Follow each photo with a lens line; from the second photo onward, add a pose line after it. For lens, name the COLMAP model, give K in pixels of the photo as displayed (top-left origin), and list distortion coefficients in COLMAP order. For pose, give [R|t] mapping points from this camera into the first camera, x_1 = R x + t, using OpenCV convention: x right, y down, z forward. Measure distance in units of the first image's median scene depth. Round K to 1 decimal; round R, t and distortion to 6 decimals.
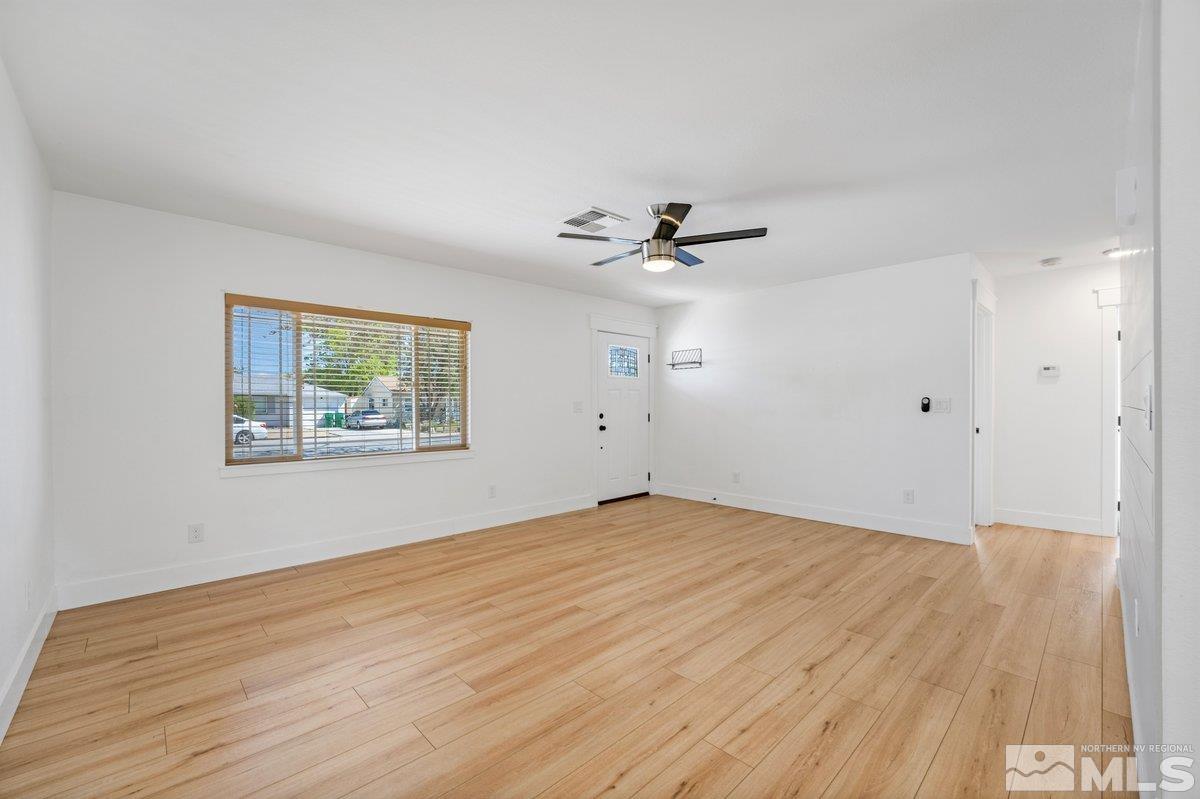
lens RADIAL K [[486.2, 0, 603.6], [0, 486.2, 404.0], [0, 0, 1]] dist [-0.031844, -0.000010]
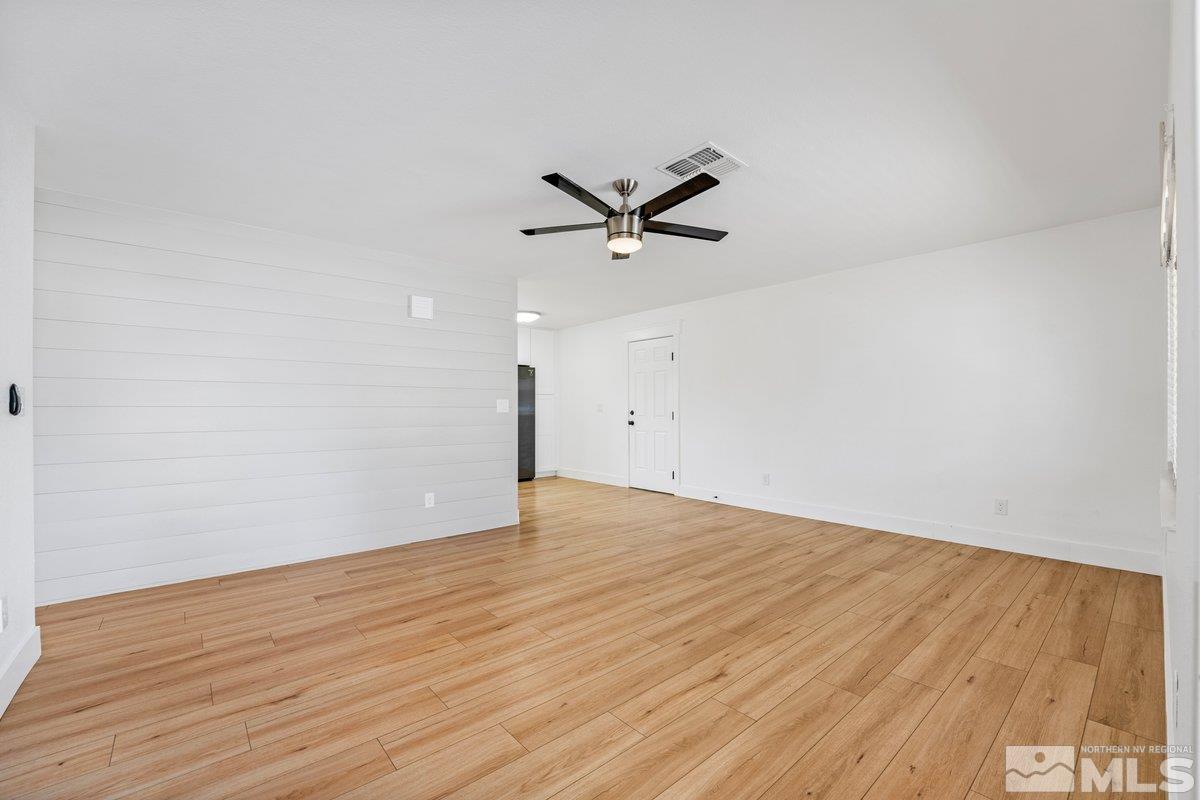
lens RADIAL K [[486.2, 0, 603.6], [0, 486.2, 404.5], [0, 0, 1]] dist [-0.031844, -0.000010]
pose [[-0.998483, 0.010720, 0.054013, 0.102744], [0.009773, 0.999794, -0.017770, 0.026680], [-0.054192, -0.017215, -0.998382, 1.865941]]
